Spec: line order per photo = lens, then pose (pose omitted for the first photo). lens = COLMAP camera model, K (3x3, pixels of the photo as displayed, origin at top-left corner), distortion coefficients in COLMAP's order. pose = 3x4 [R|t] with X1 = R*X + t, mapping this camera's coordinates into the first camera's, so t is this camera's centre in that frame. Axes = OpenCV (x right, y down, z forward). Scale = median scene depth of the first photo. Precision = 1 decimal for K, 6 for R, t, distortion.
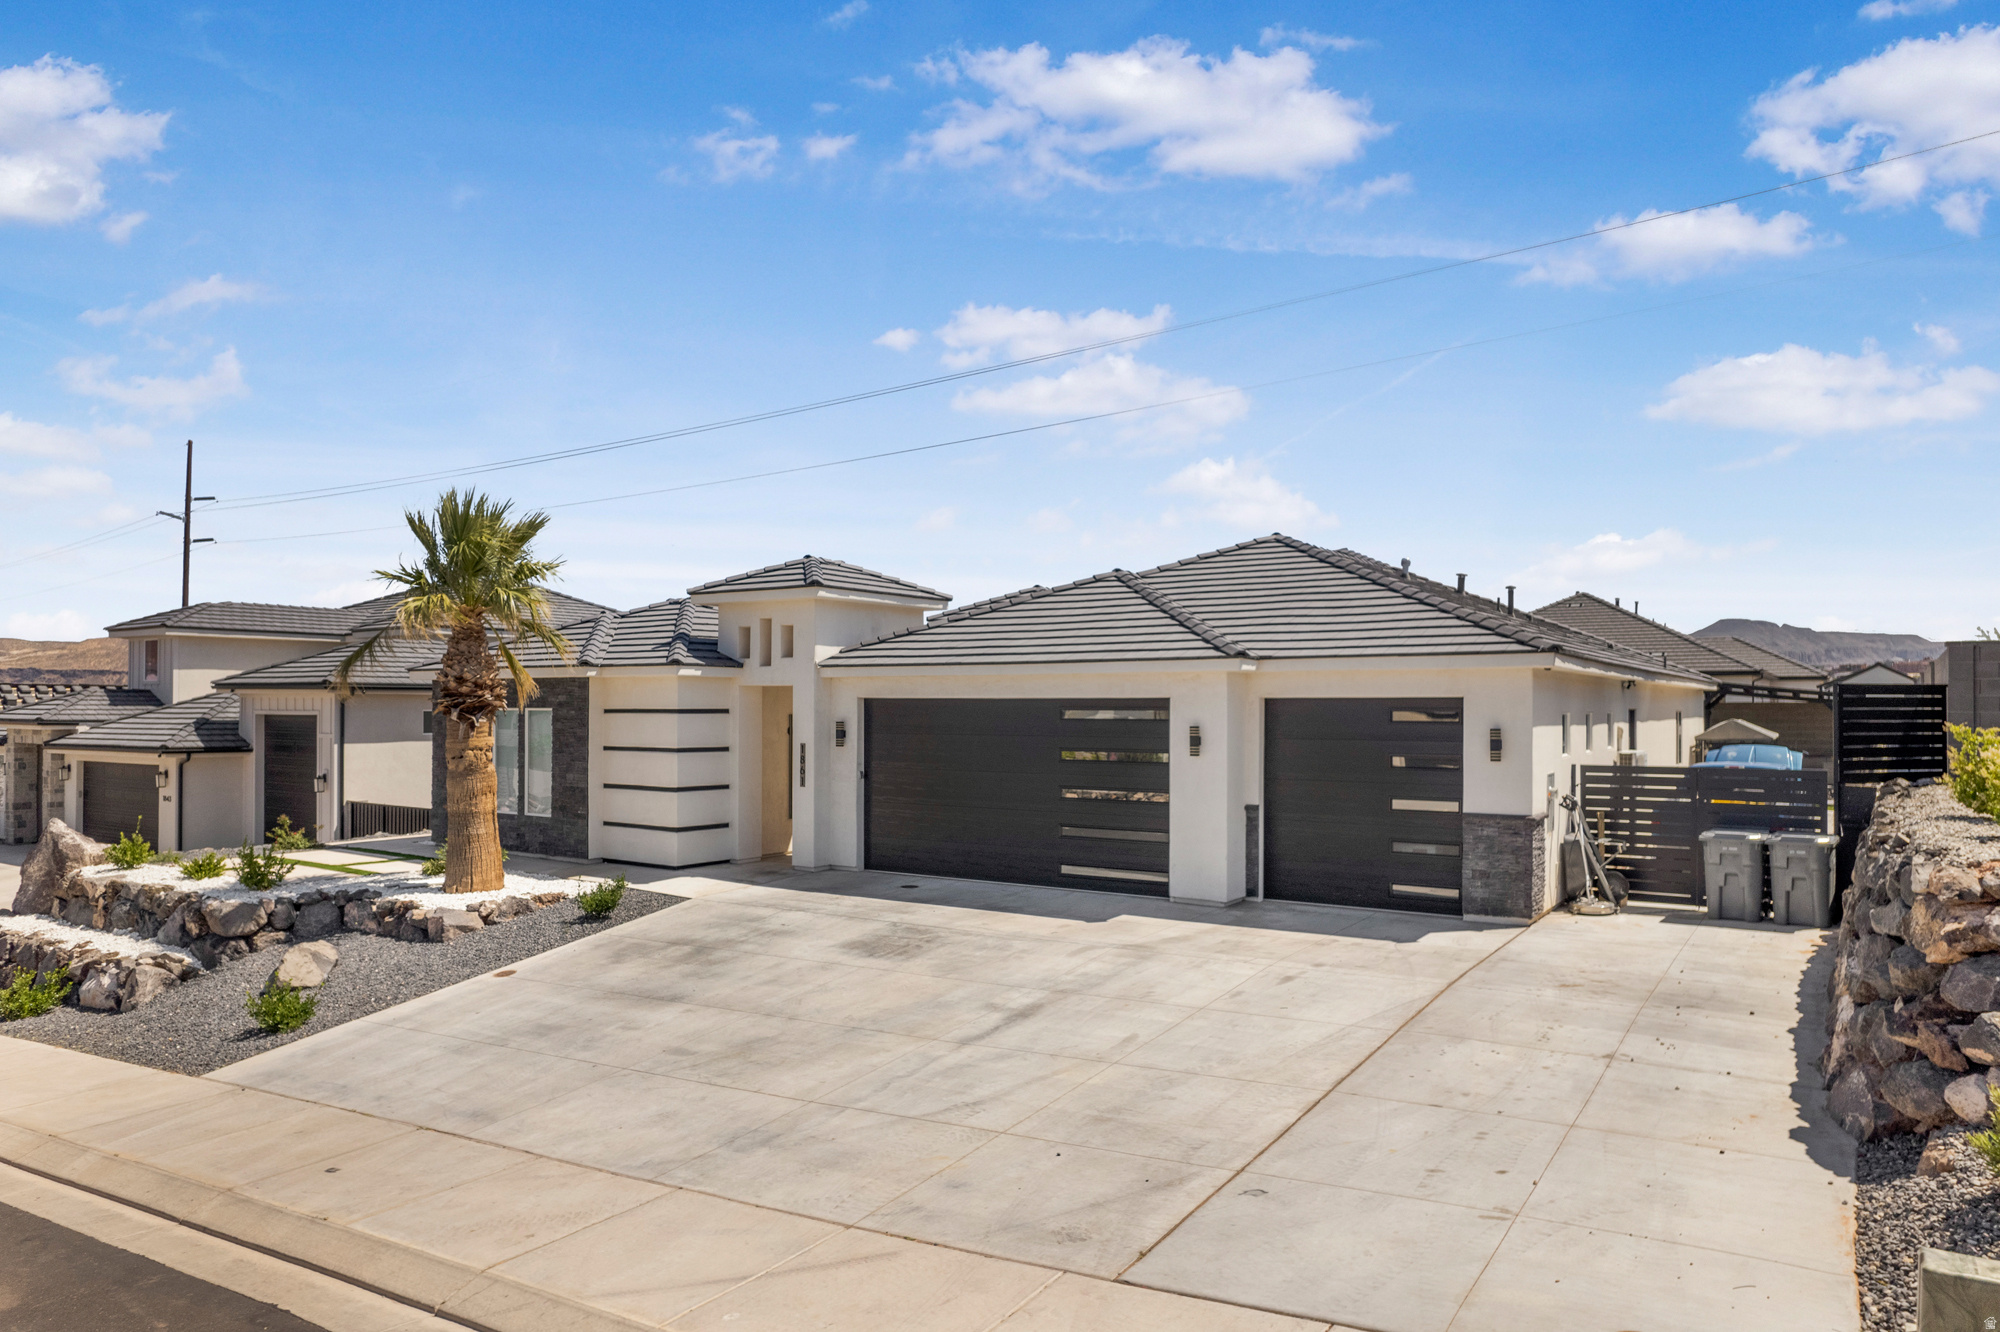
lens RADIAL K [[1284.4, 0, 993.1], [0, 1284.4, 696.8], [0, 0, 1]] dist [-0.091155, 0.089973]
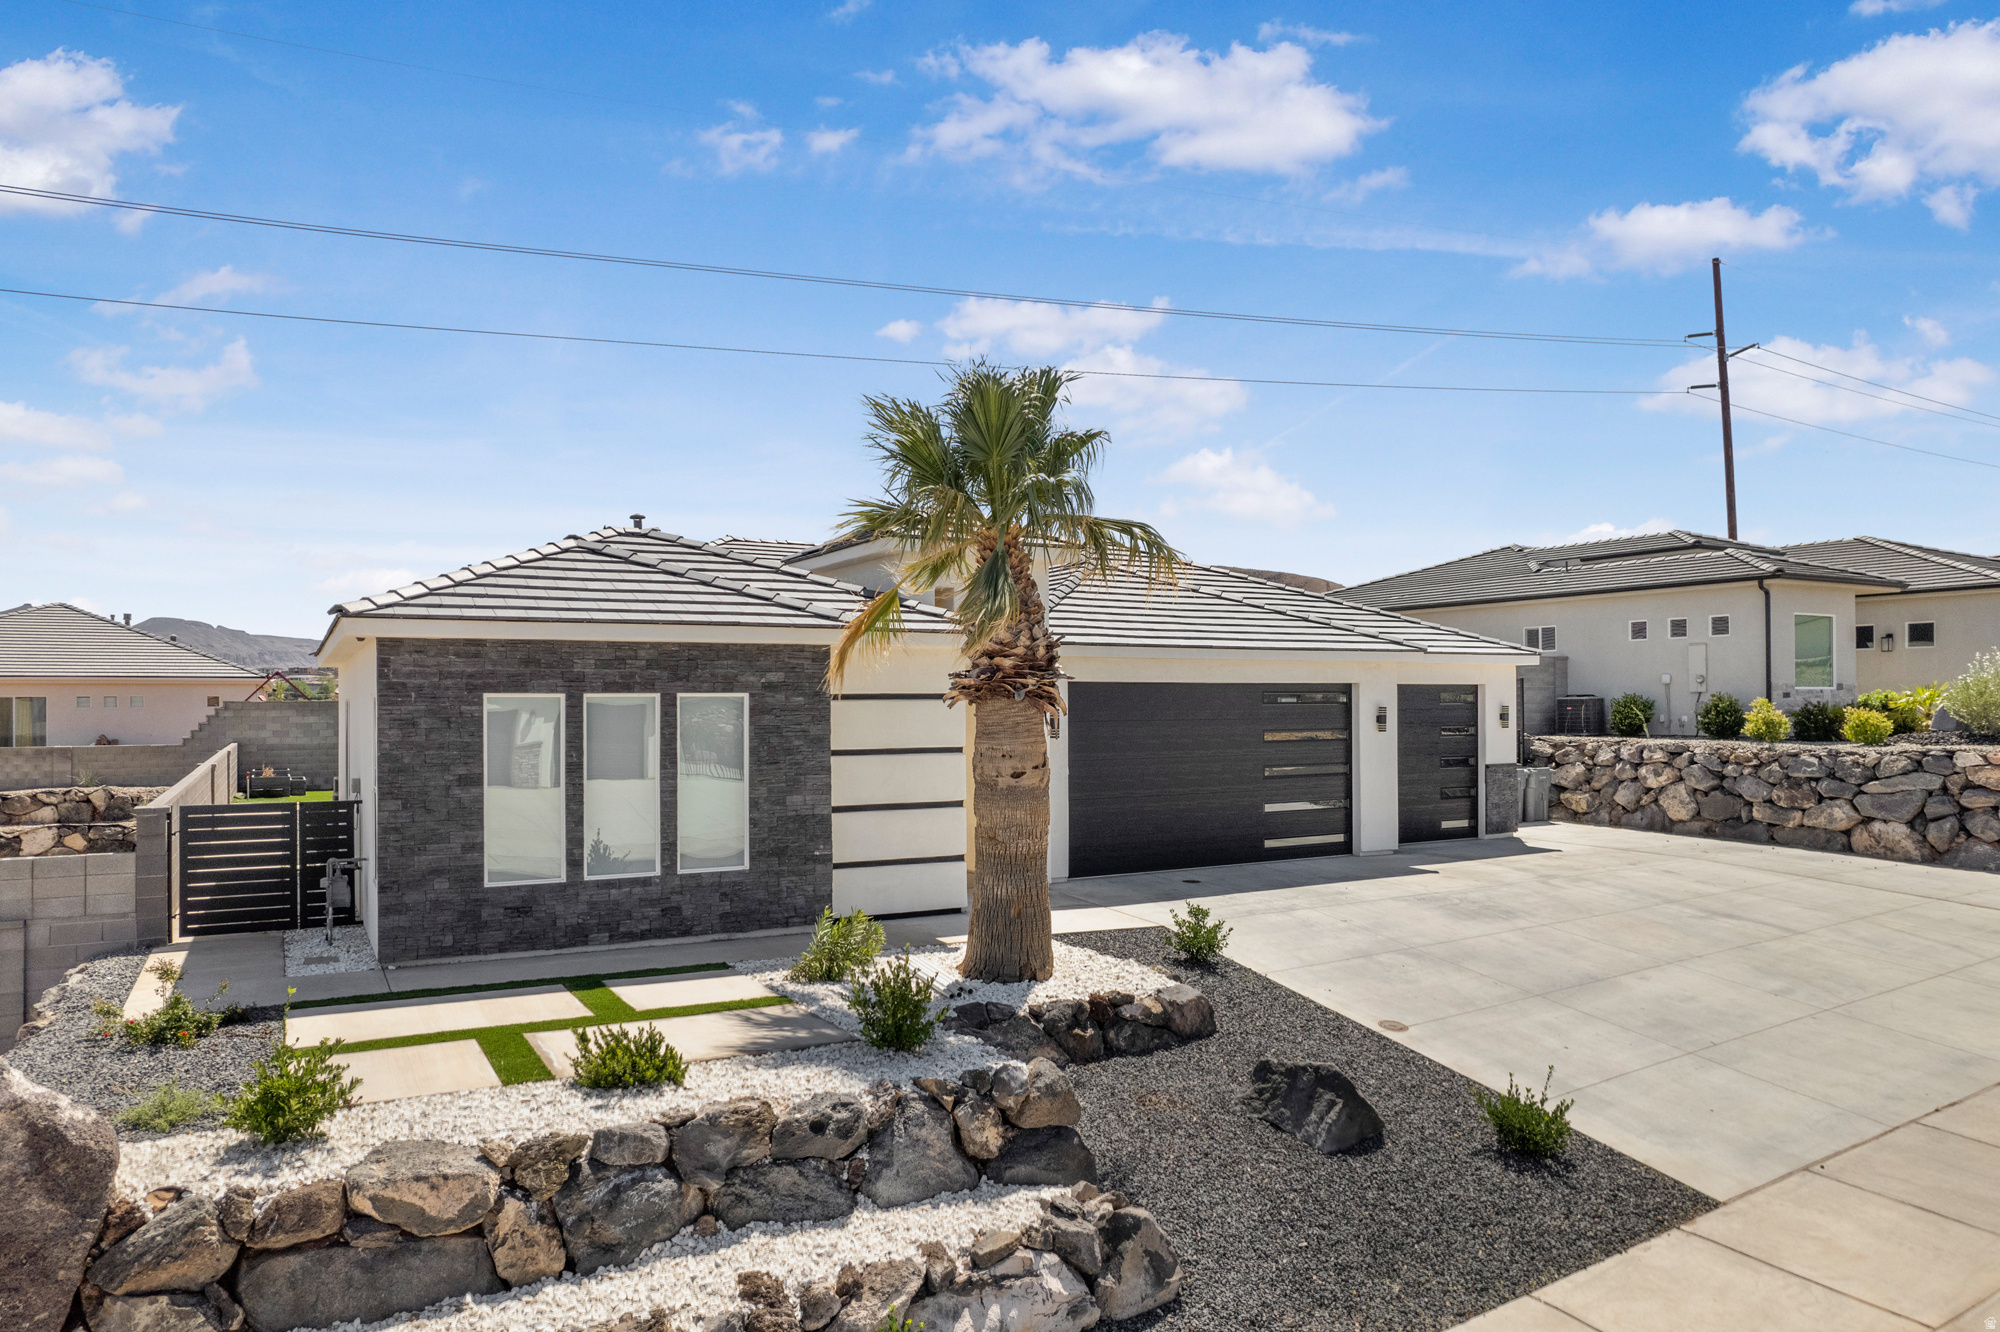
lens RADIAL K [[1284.4, 0, 993.1], [0, 1284.4, 696.8], [0, 0, 1]] dist [-0.091155, 0.089973]
pose [[0.455949, 0.001576, 0.890005, -1.055692], [0.001410, 0.999996, -0.002493, 0.015780], [-0.890005, 0.002391, 0.455945, 0.764454]]
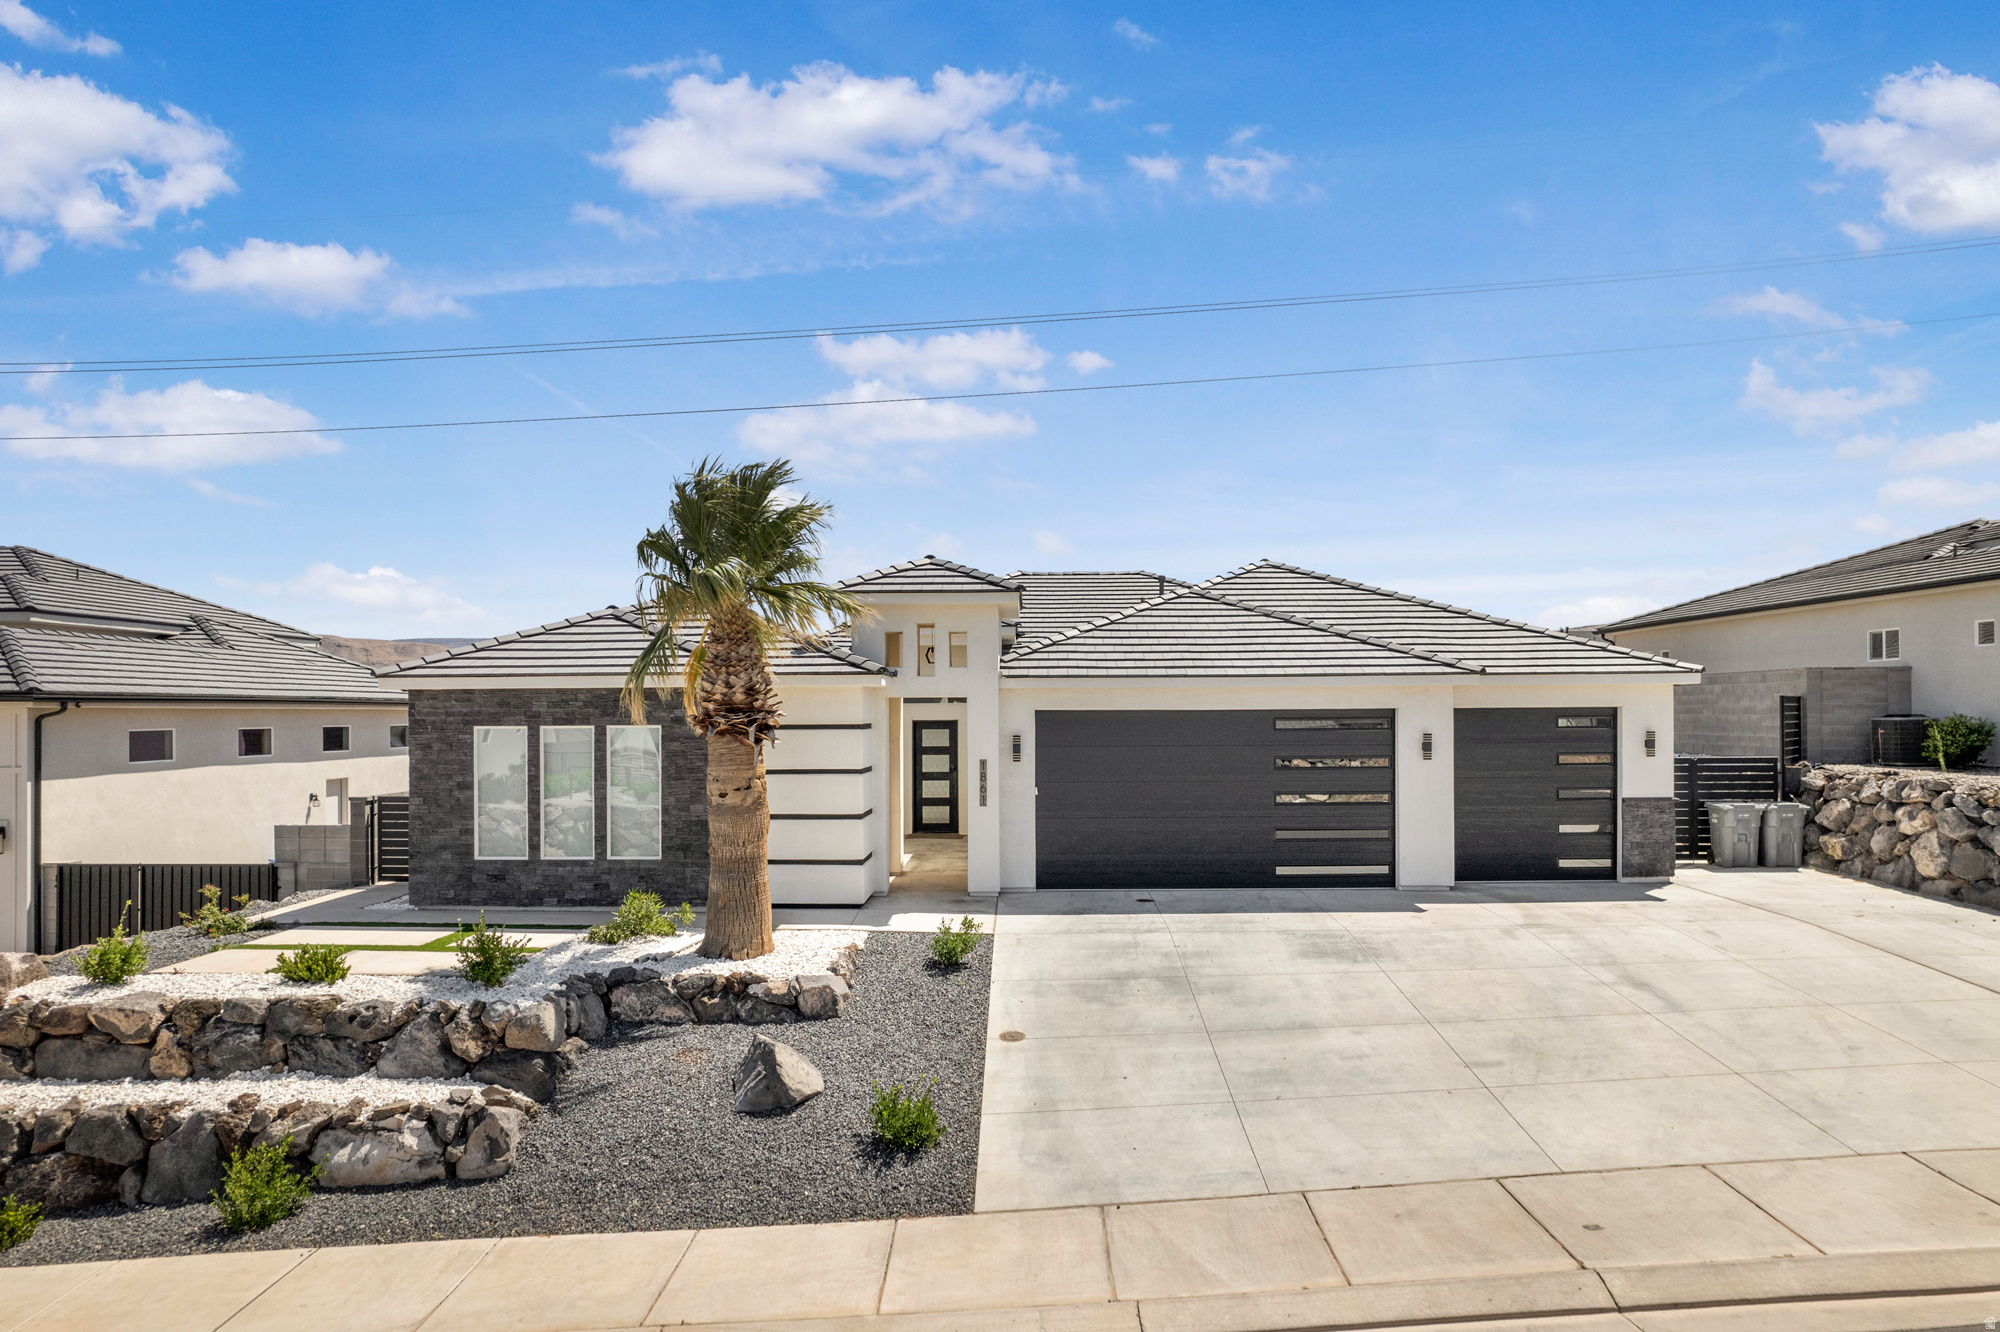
lens RADIAL K [[1284.4, 0, 993.1], [0, 1284.4, 696.8], [0, 0, 1]] dist [-0.091155, 0.089973]
pose [[0.841440, -0.000043, 0.540351, -0.759936], [0.004034, 0.999973, -0.006202, -0.003958], [-0.540336, 0.007398, 0.841417, 0.251795]]
